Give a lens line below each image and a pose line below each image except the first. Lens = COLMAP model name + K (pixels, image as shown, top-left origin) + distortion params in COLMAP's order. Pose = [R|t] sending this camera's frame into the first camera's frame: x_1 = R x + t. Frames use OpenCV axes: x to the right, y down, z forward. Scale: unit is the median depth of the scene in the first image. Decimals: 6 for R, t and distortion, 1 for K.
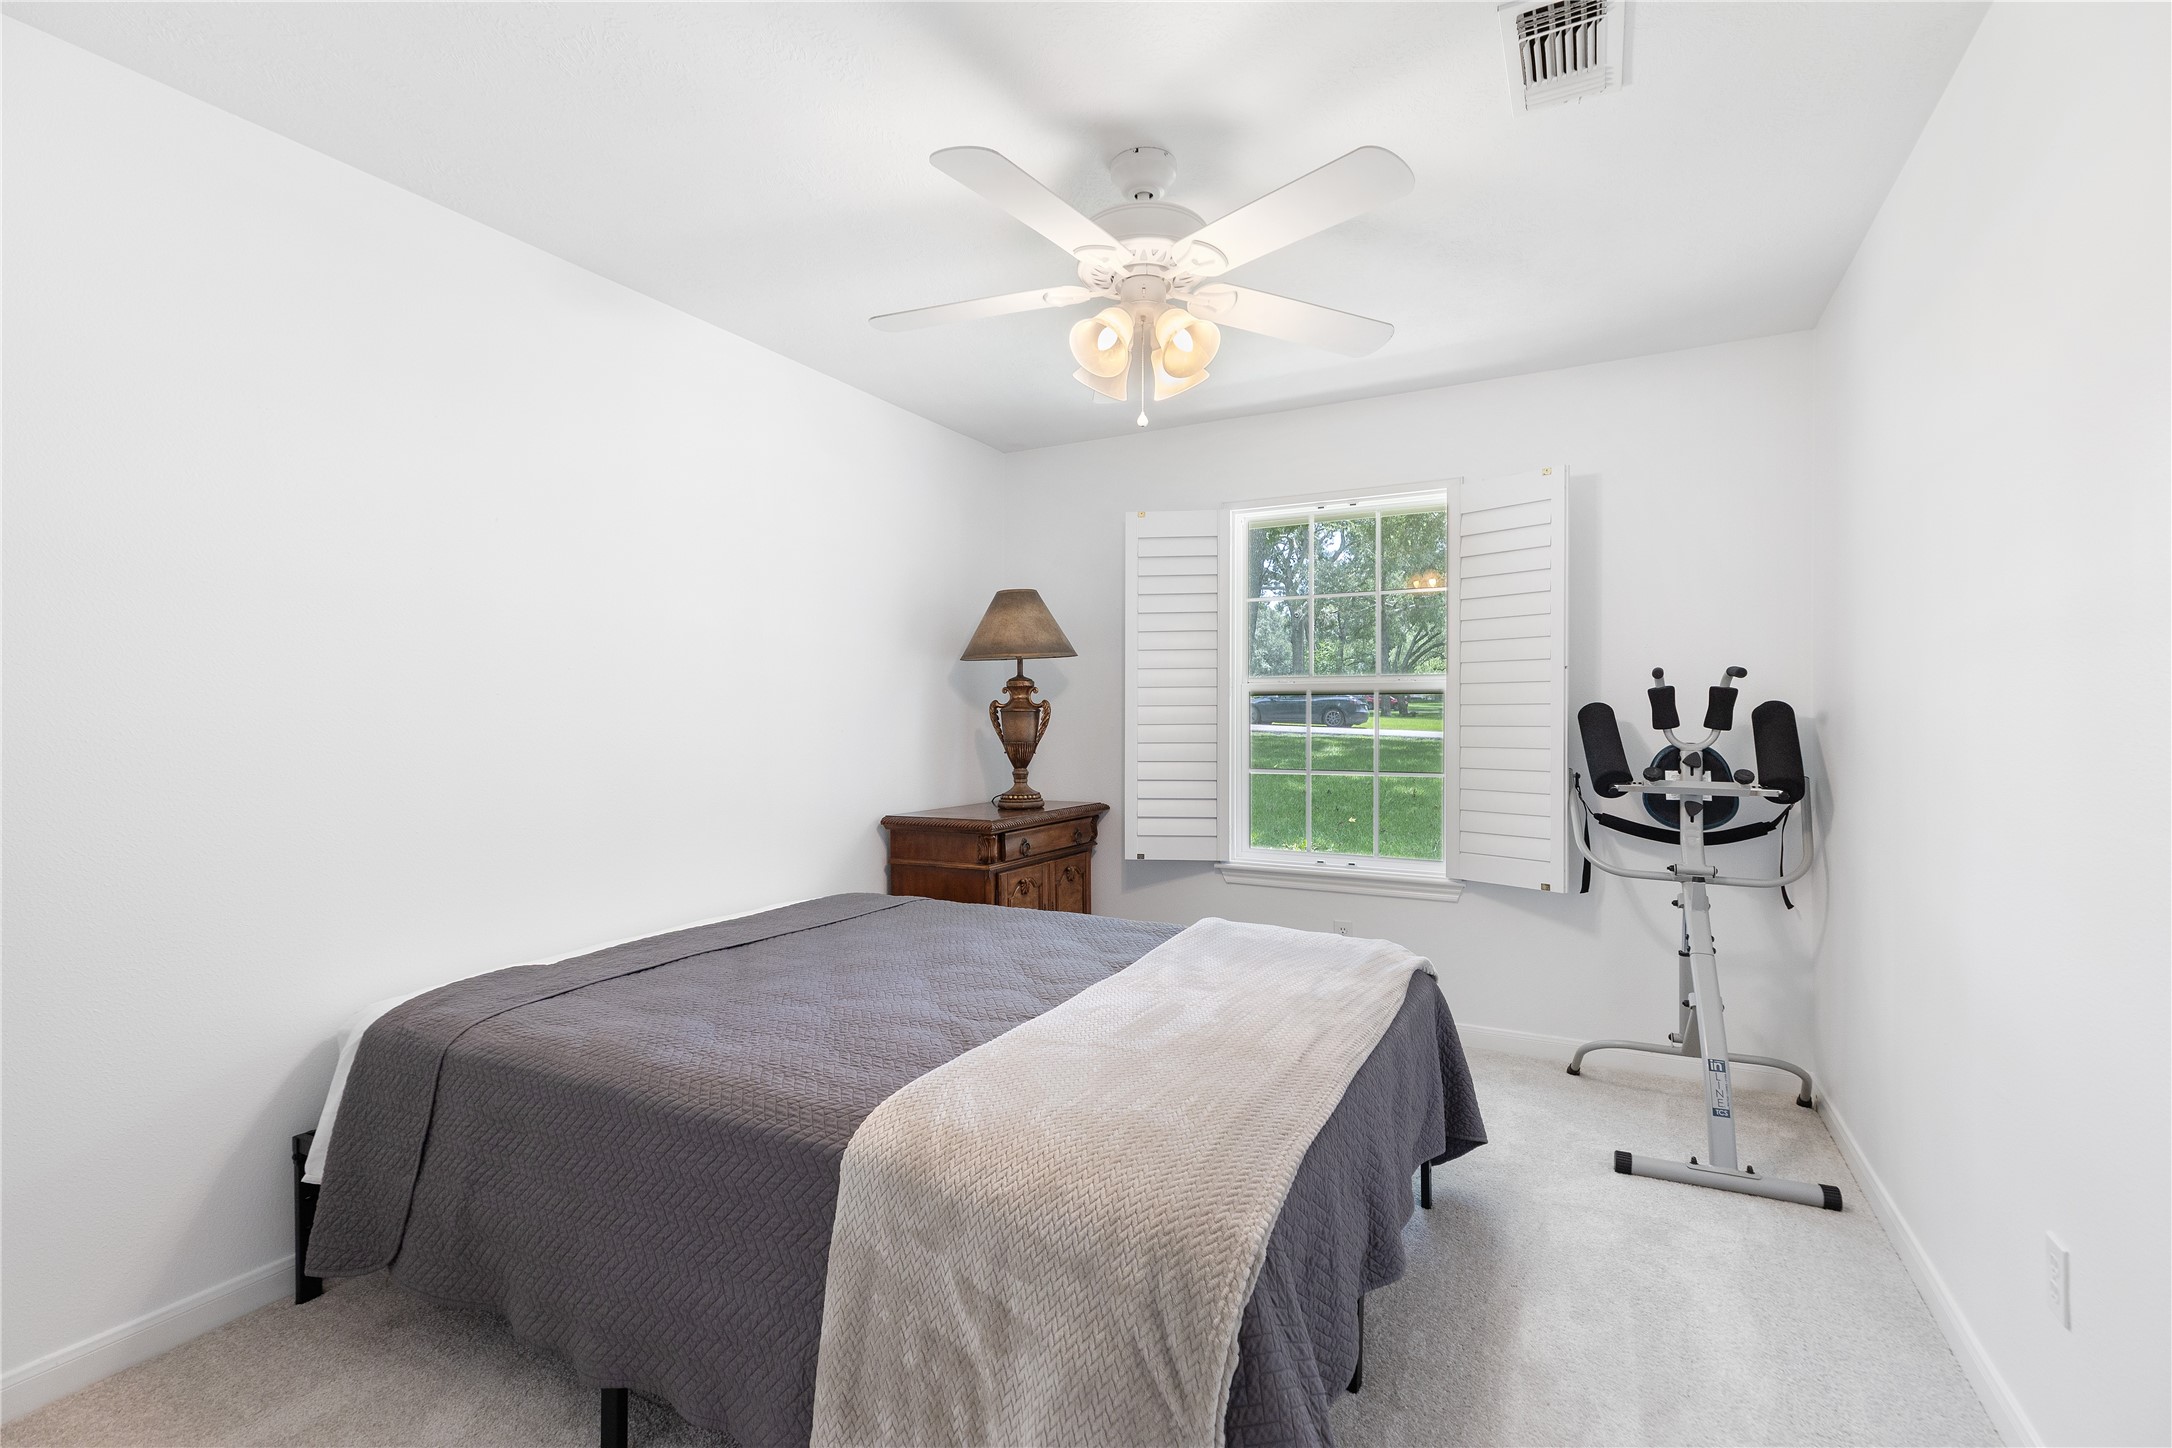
lens RADIAL K [[977.9, 0, 1091.9], [0, 977.9, 721.2], [0, 0, 1]] dist [0.002032, -0.000218]
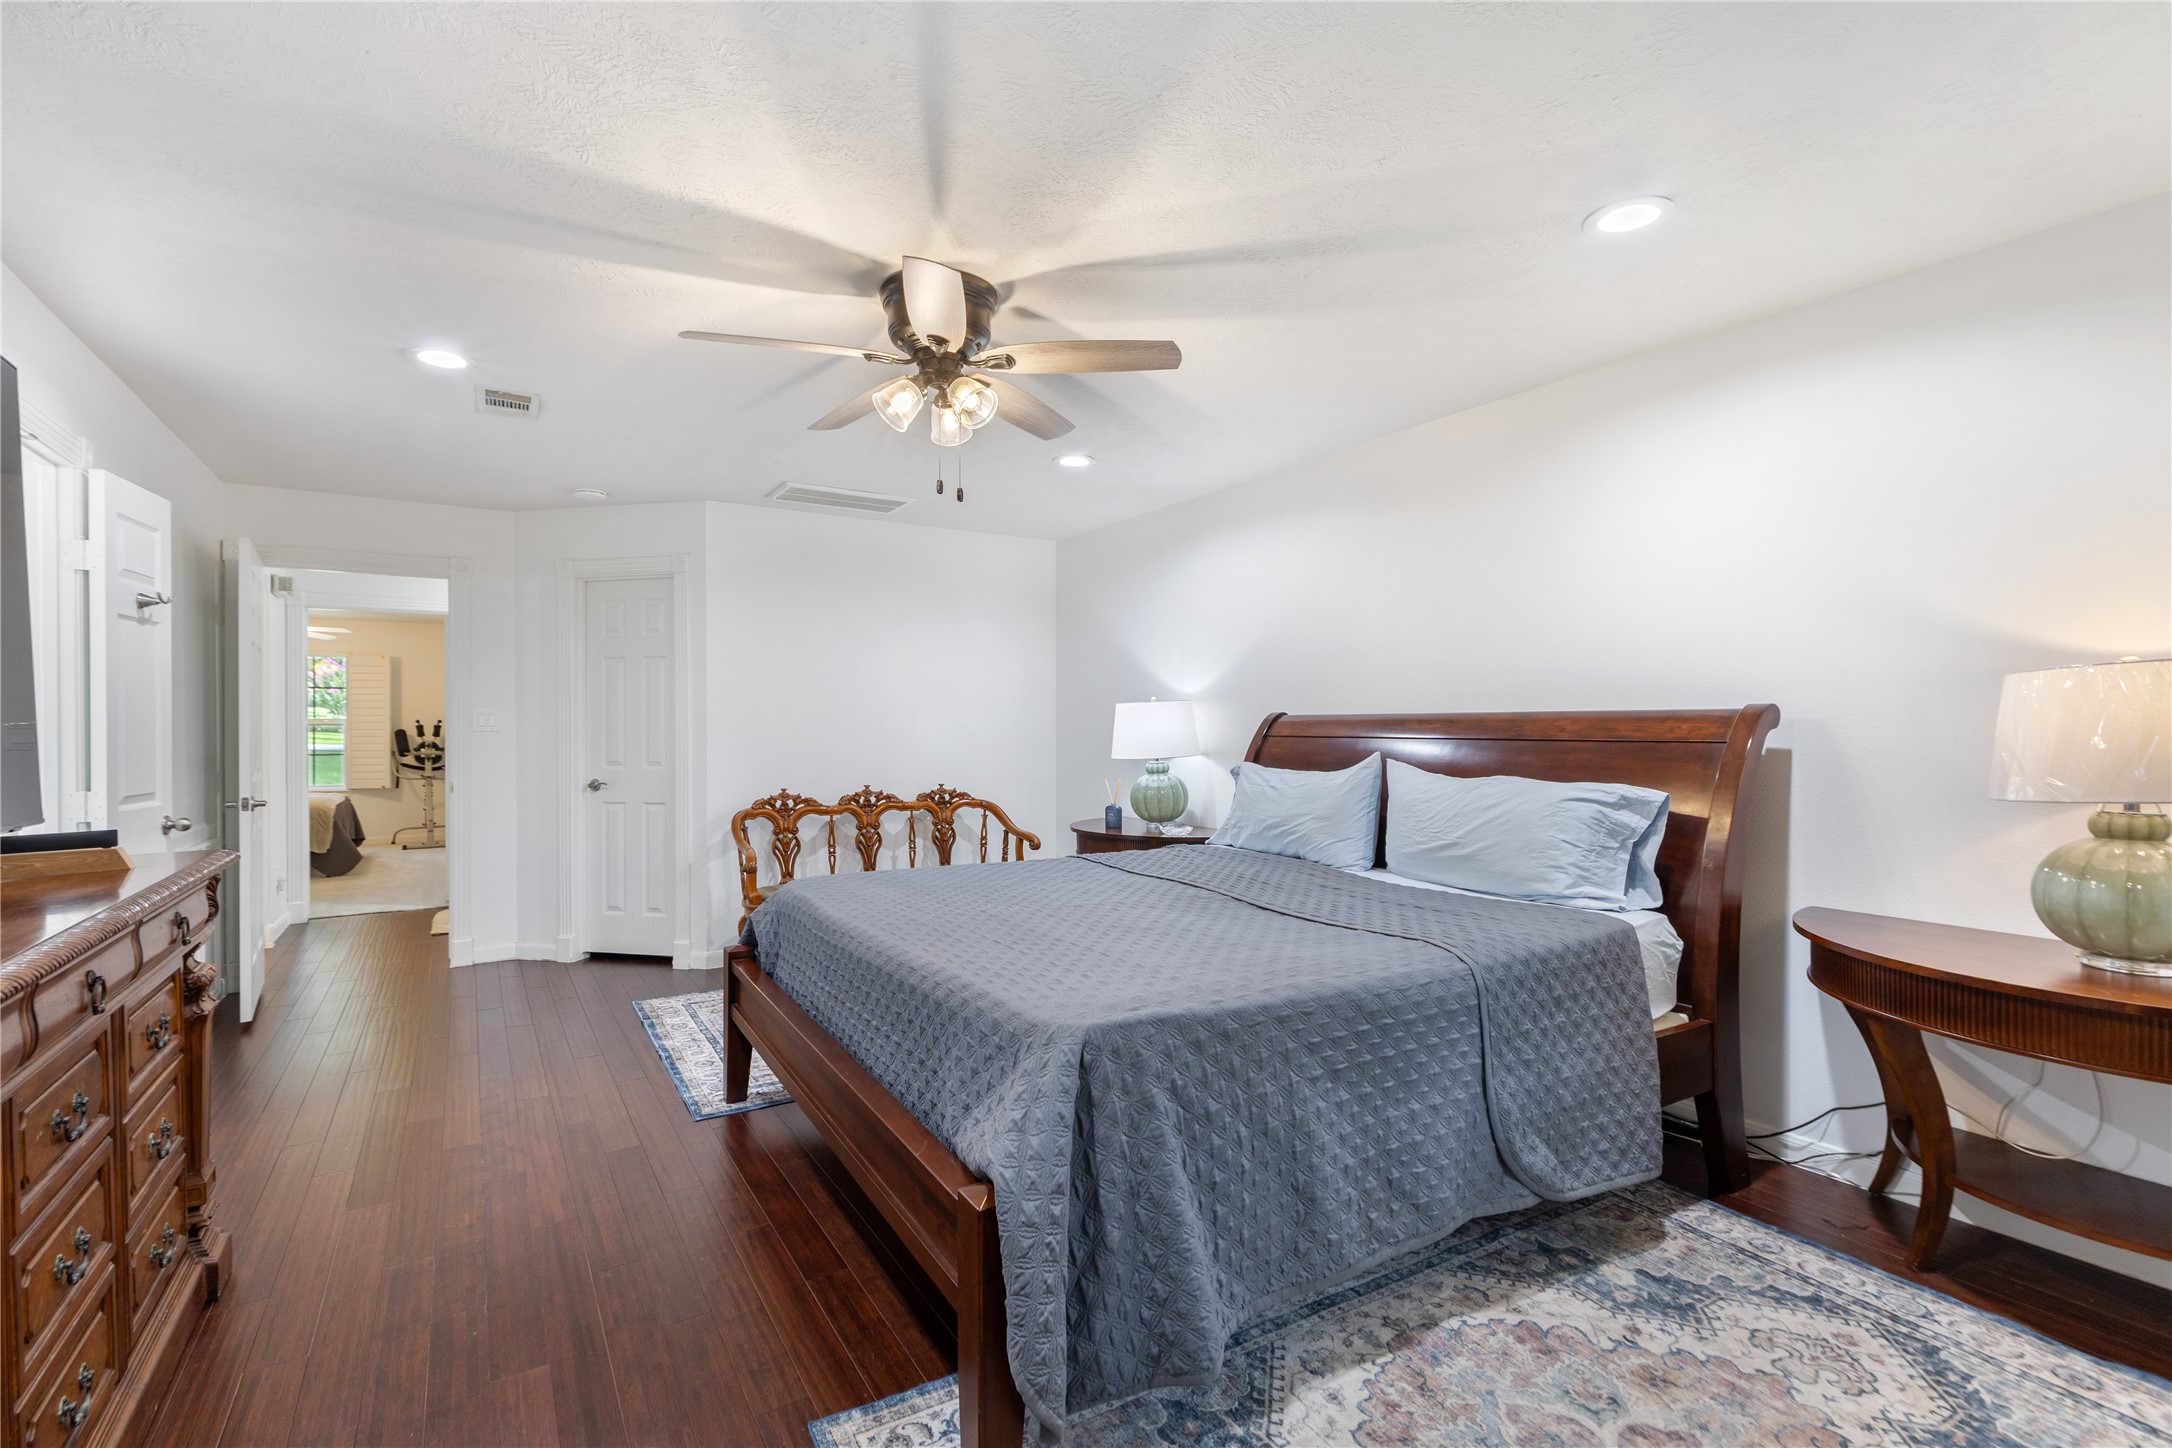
lens RADIAL K [[977.9, 0, 1091.9], [0, 977.9, 721.2], [0, 0, 1]] dist [0.002032, -0.000218]
pose [[0.495060, -0.003519, 0.868852, -1.258343], [0.005860, 0.999983, 0.000712, -0.035994], [-0.868839, 0.004739, 0.495072, -2.798189]]
